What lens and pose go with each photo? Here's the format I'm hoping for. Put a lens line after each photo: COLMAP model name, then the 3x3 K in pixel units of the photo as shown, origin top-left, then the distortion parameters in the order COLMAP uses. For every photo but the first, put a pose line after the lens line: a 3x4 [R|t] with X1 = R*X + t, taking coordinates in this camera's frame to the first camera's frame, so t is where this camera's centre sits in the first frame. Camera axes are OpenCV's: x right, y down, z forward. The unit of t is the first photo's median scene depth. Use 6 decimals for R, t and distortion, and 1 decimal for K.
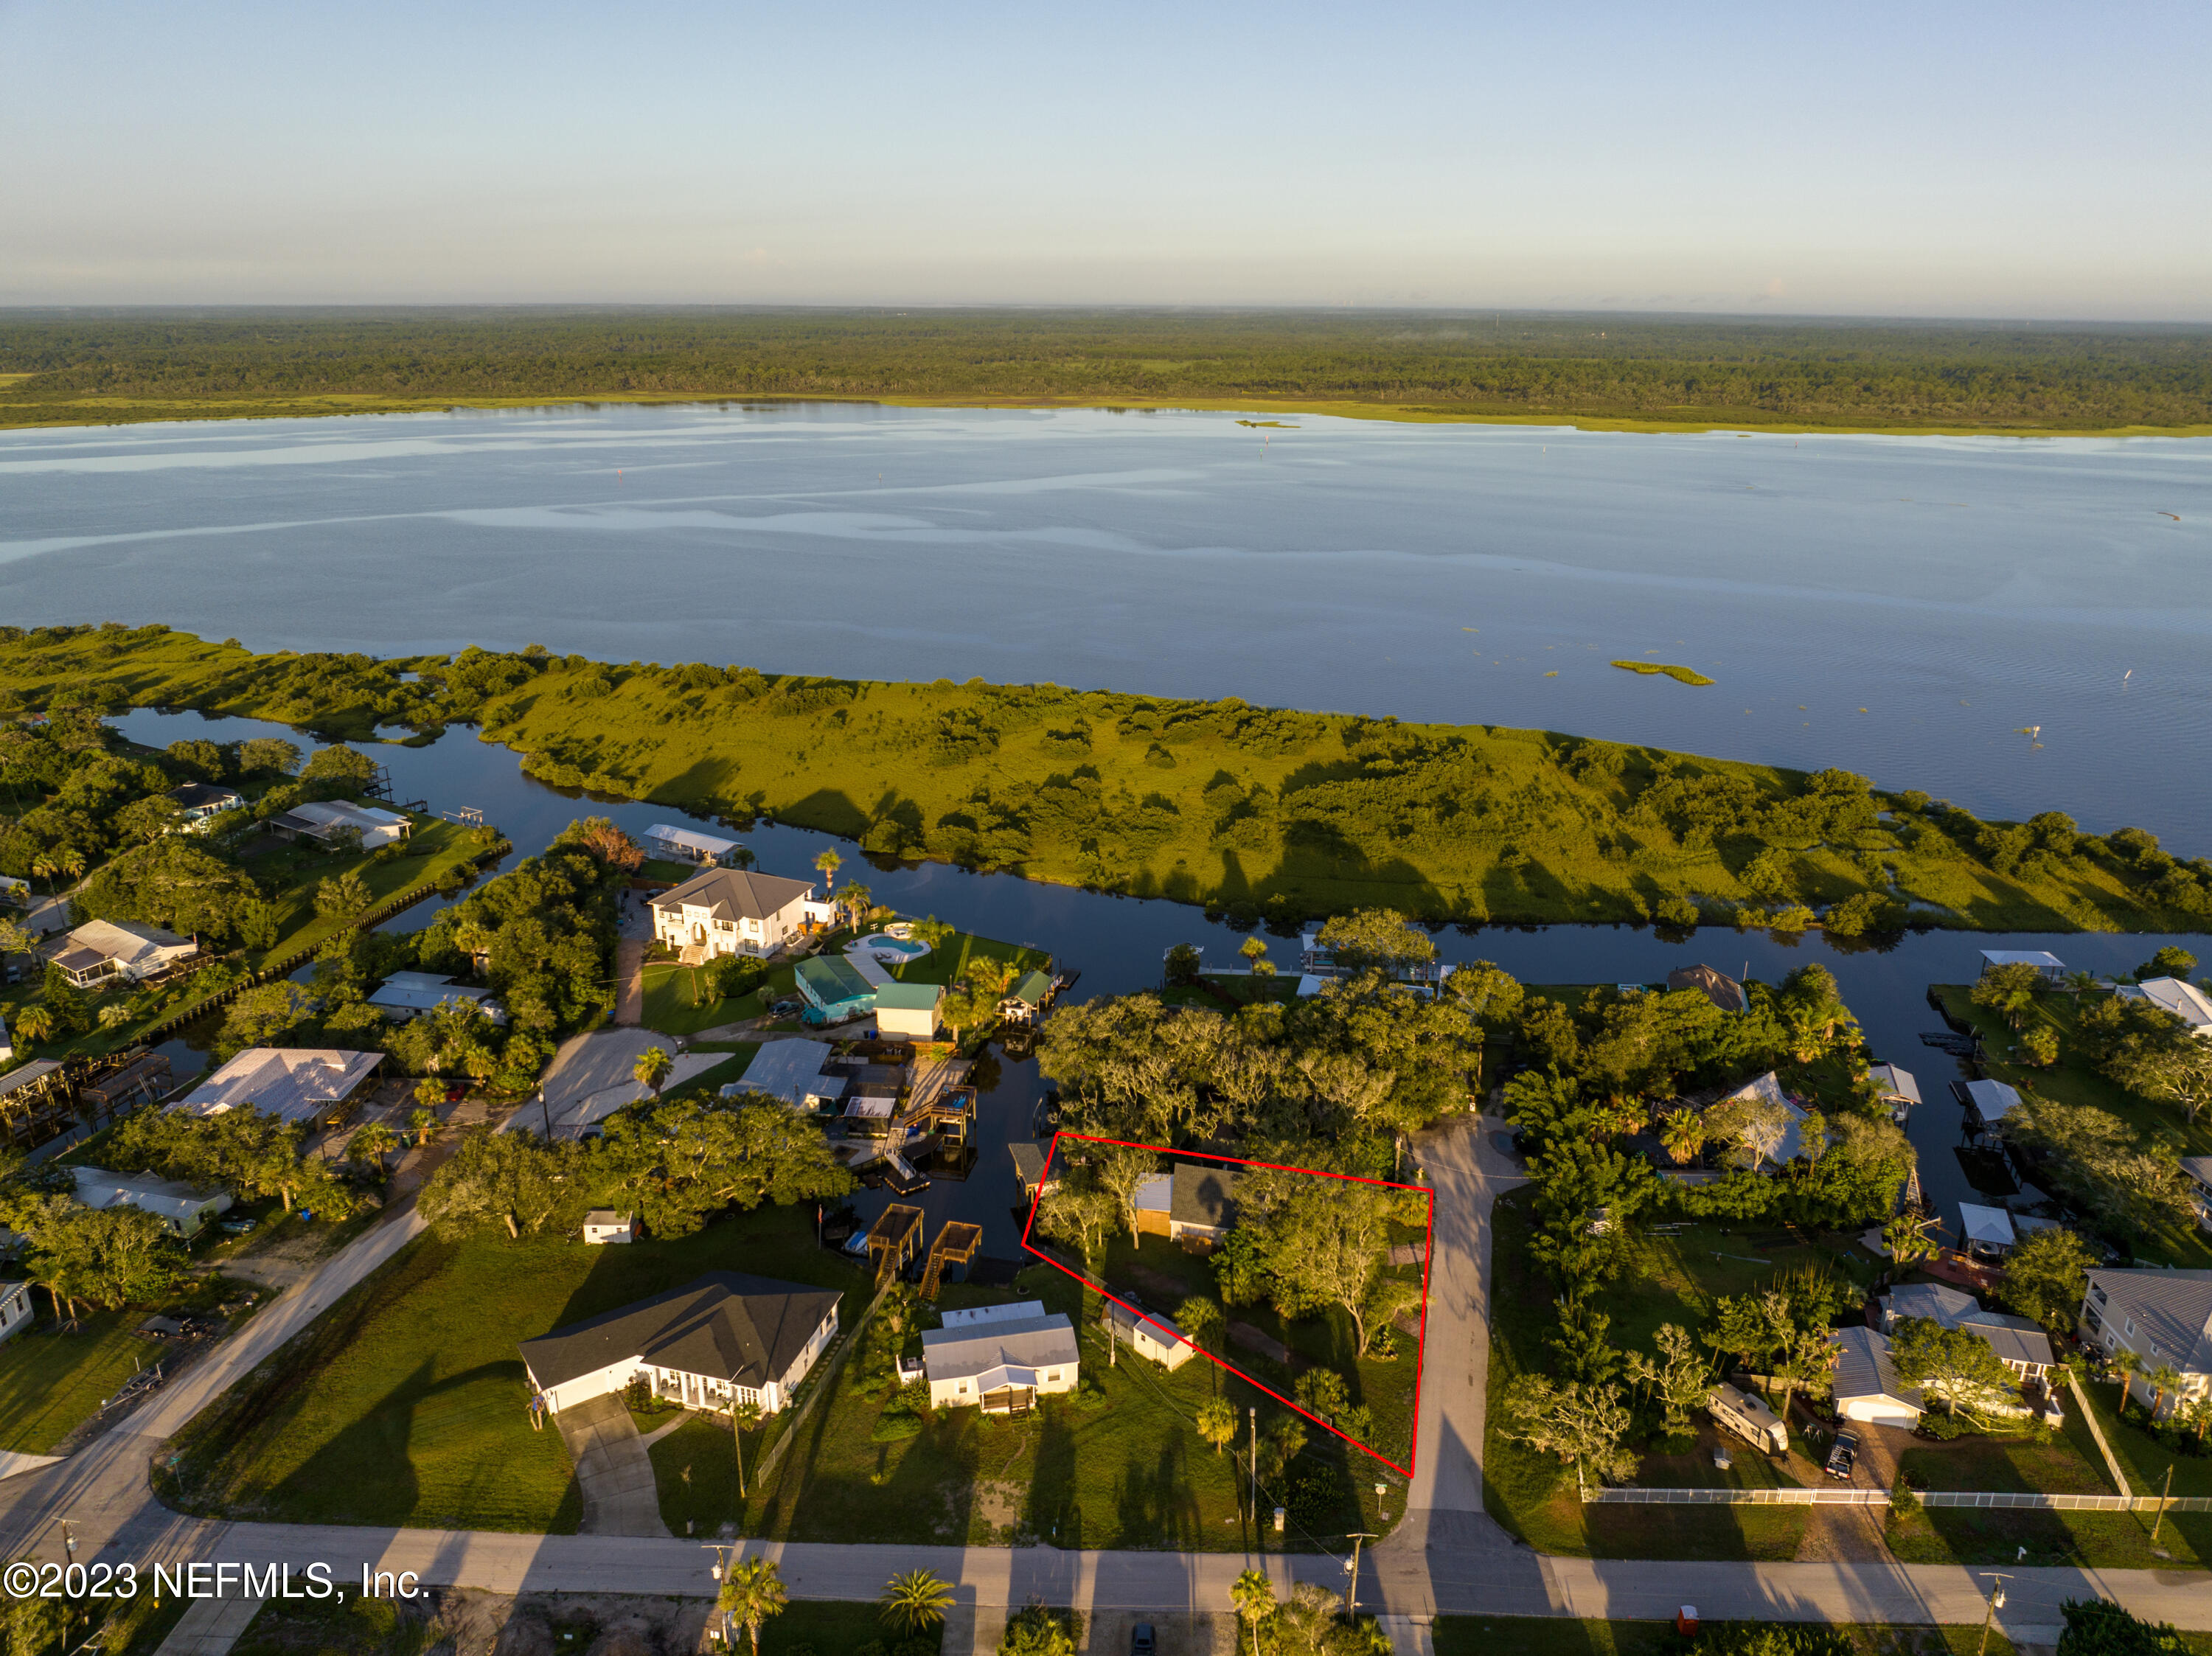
lens RADIAL K [[1557.6, 0, 1119.8], [0, 1557.6, 821.1], [0, 0, 1]] dist [-0.035497, 0.002455]
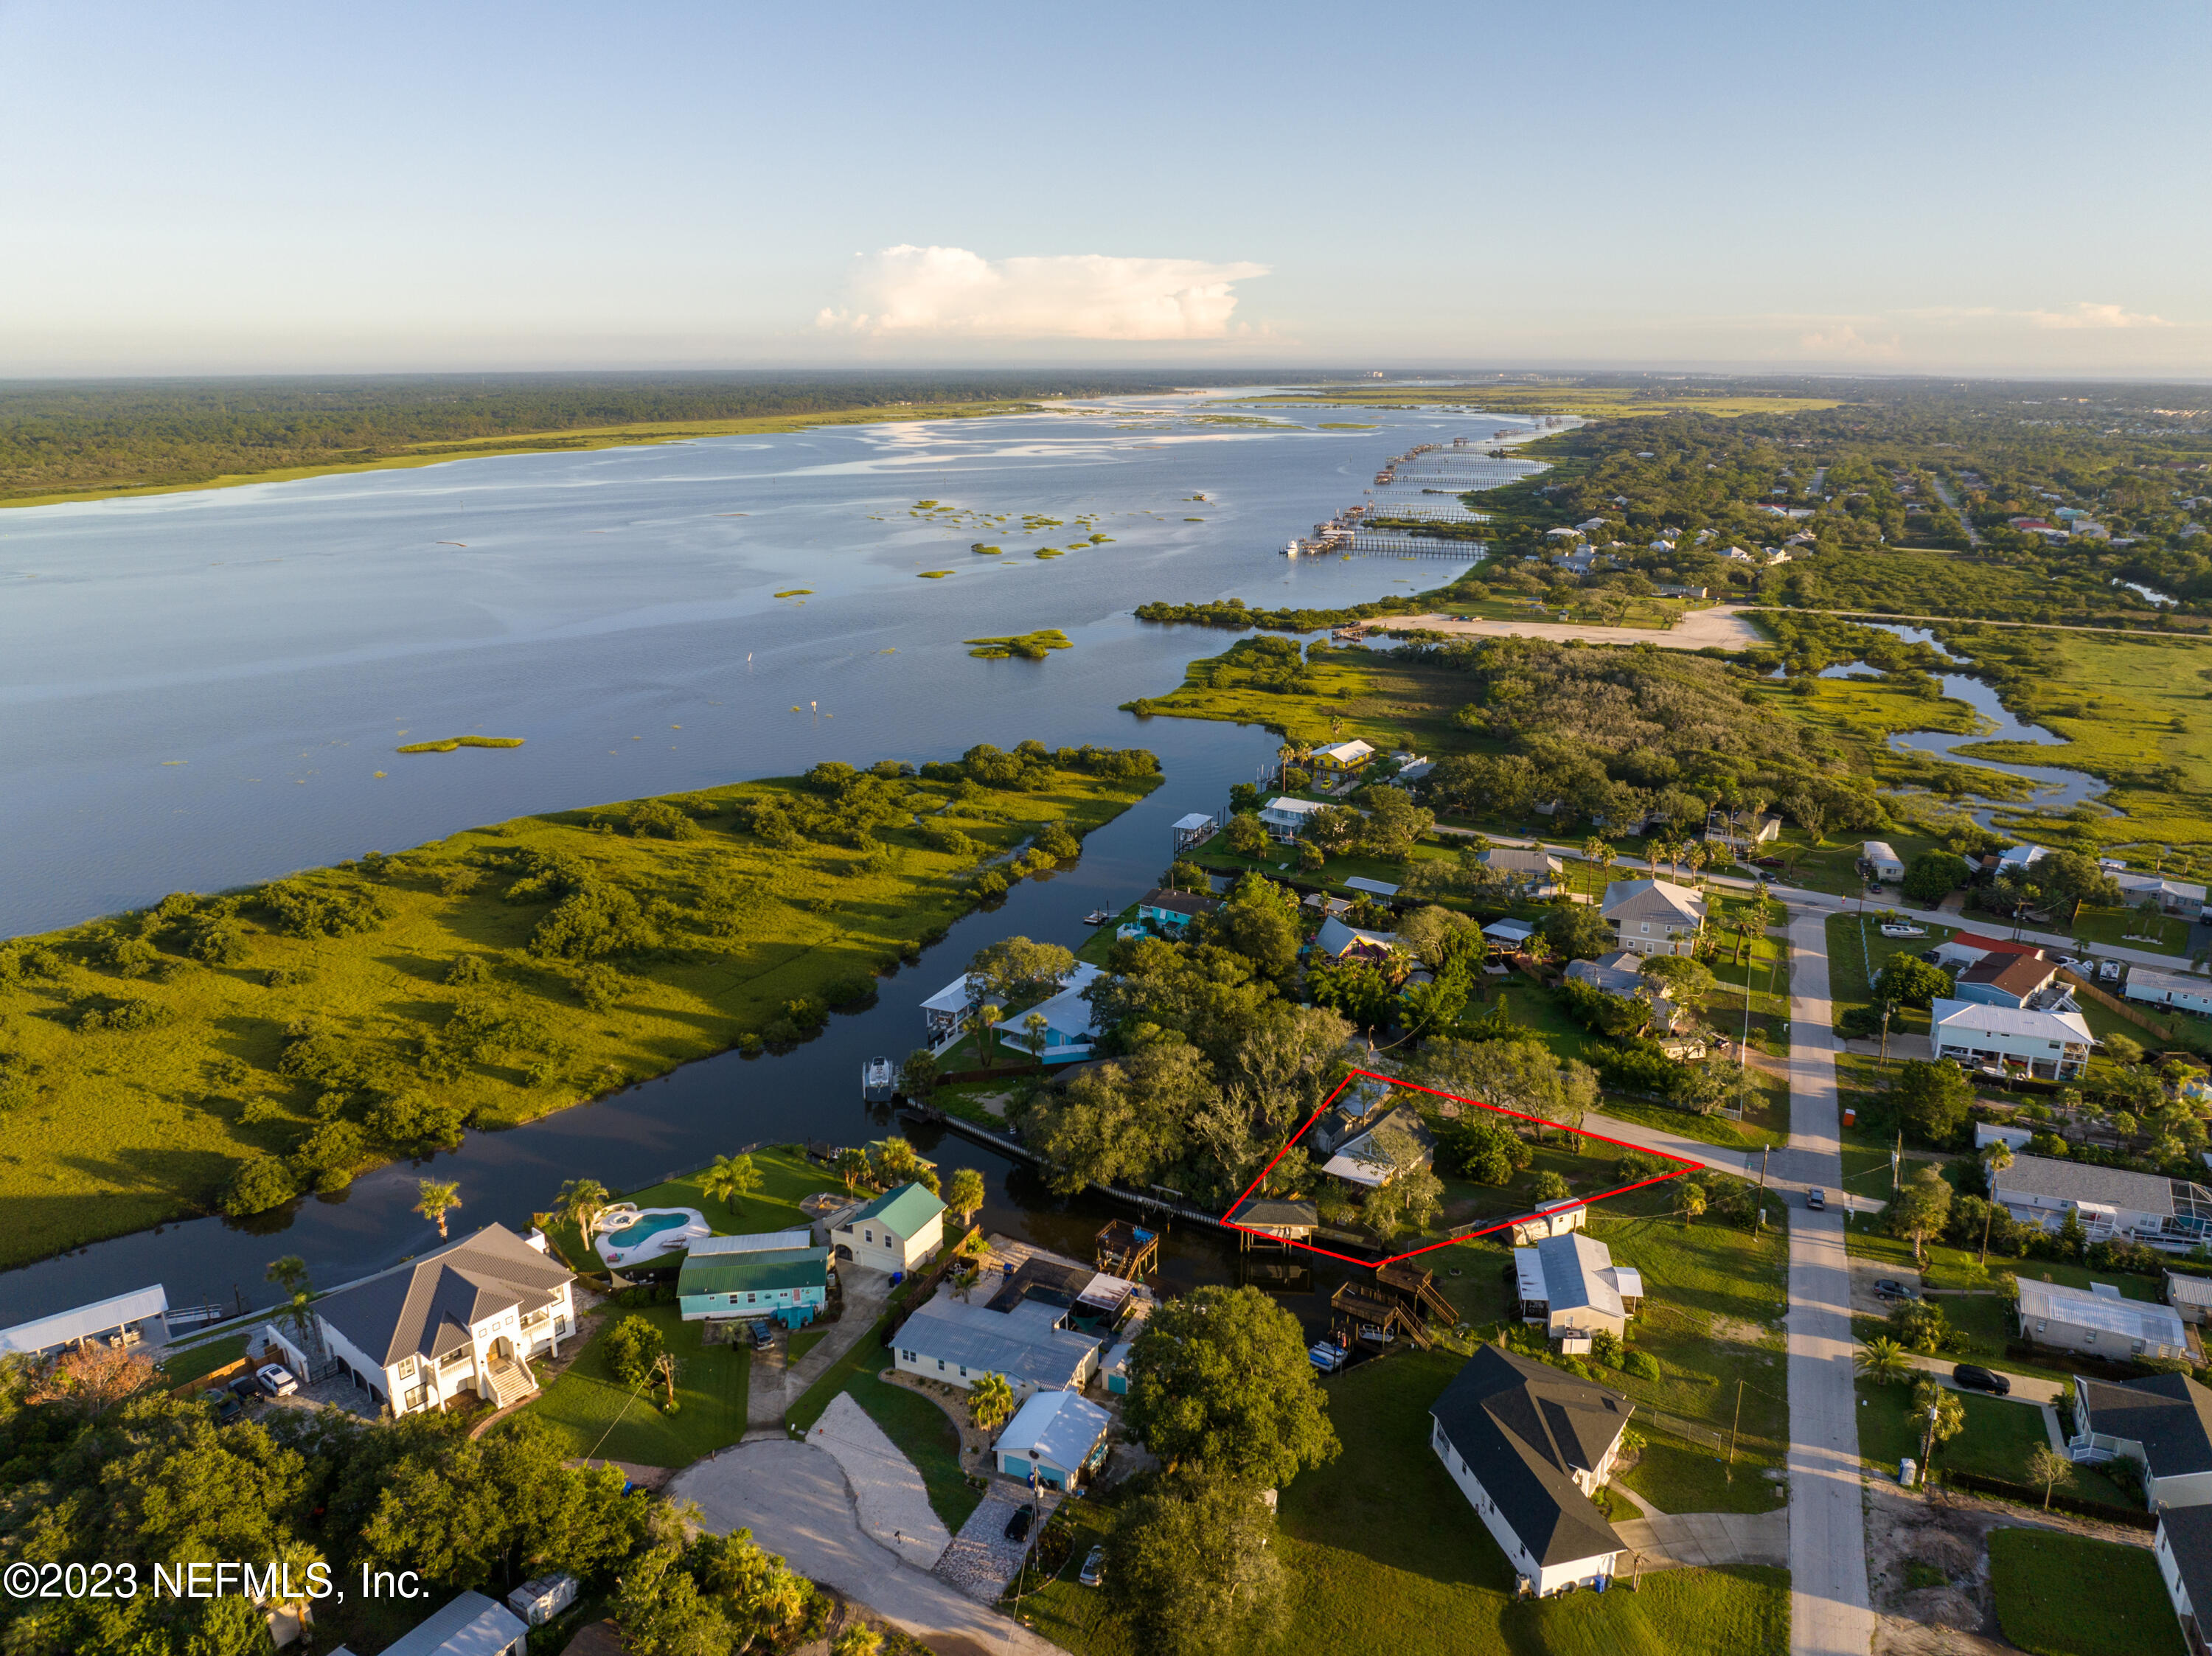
lens RADIAL K [[1557.6, 0, 1124.8], [0, 1557.6, 816.4], [0, 0, 1]] dist [-0.035497, 0.002455]
pose [[0.356185, -0.268532, 0.894999, -0.709394], [0.300433, 0.939870, 0.162431, -0.166345], [-0.884800, 0.211032, 0.415444, 0.476371]]
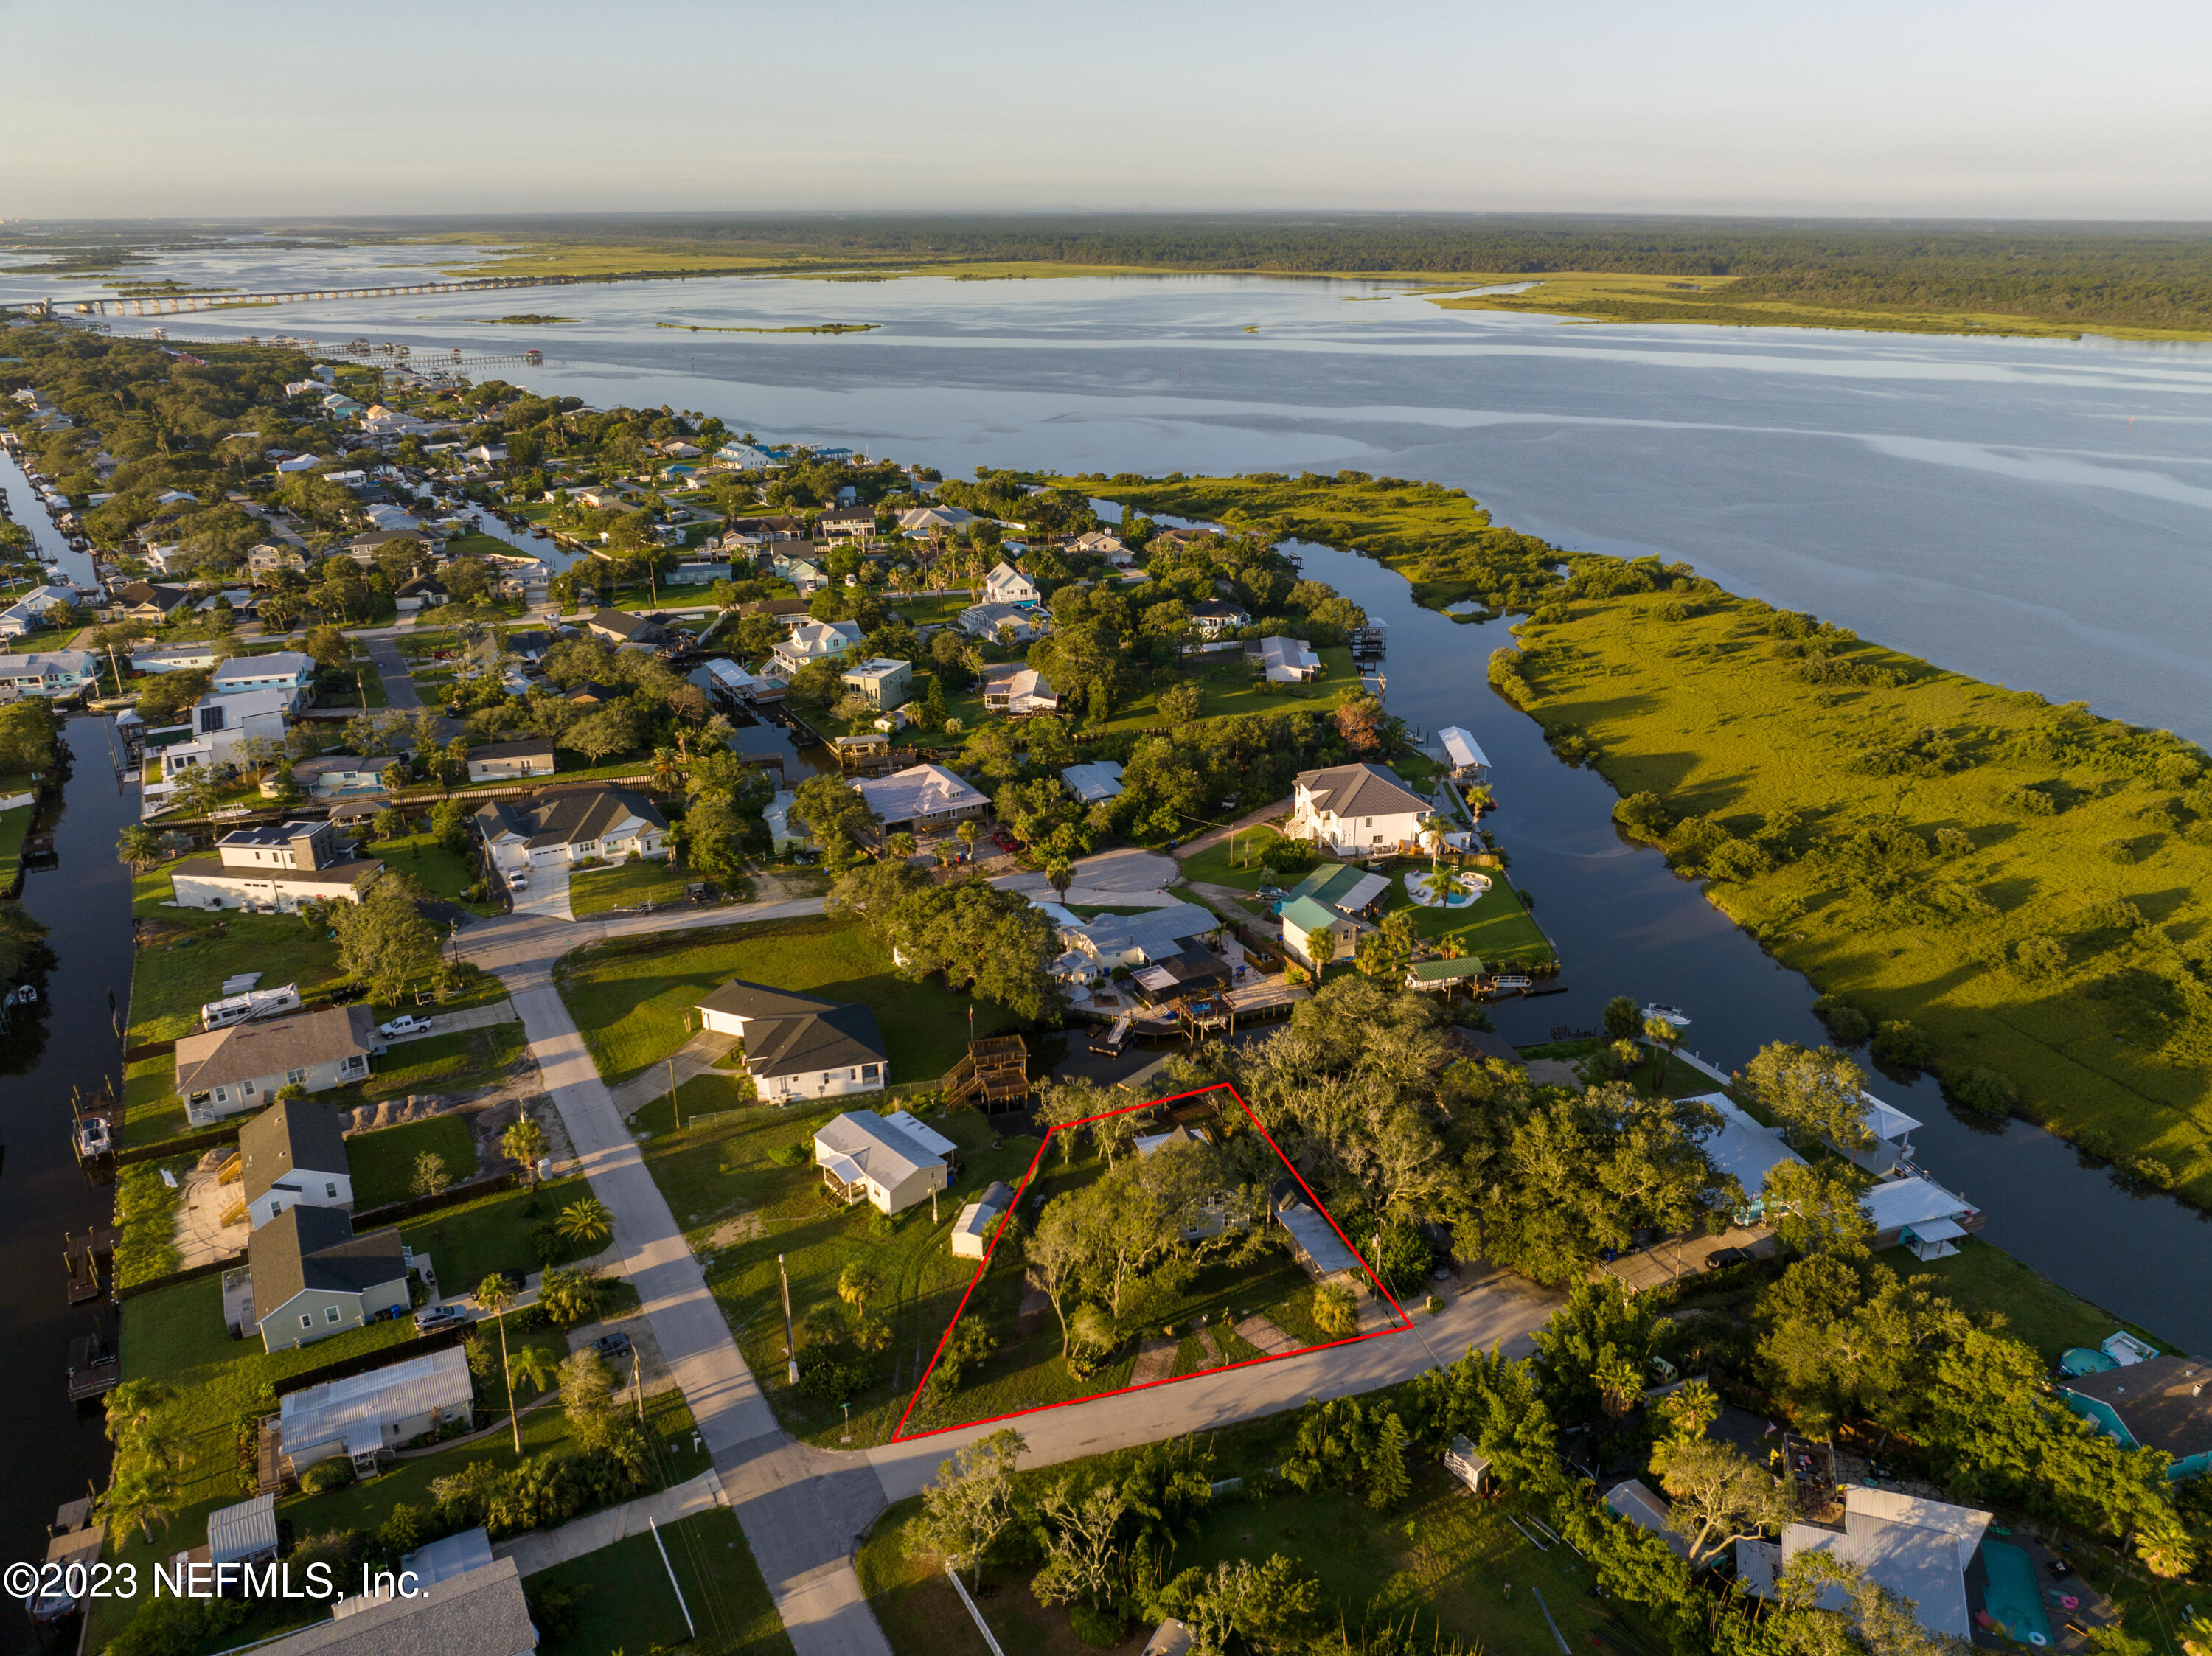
lens RADIAL K [[1557.6, 0, 1118.4], [0, 1557.6, 827.6], [0, 0, 1]] dist [-0.035497, 0.002455]
pose [[0.515620, 0.312162, -0.797929, 0.530025], [-0.269212, 0.943132, 0.195003, -0.093696], [0.813425, 0.114265, 0.570335, 0.298513]]
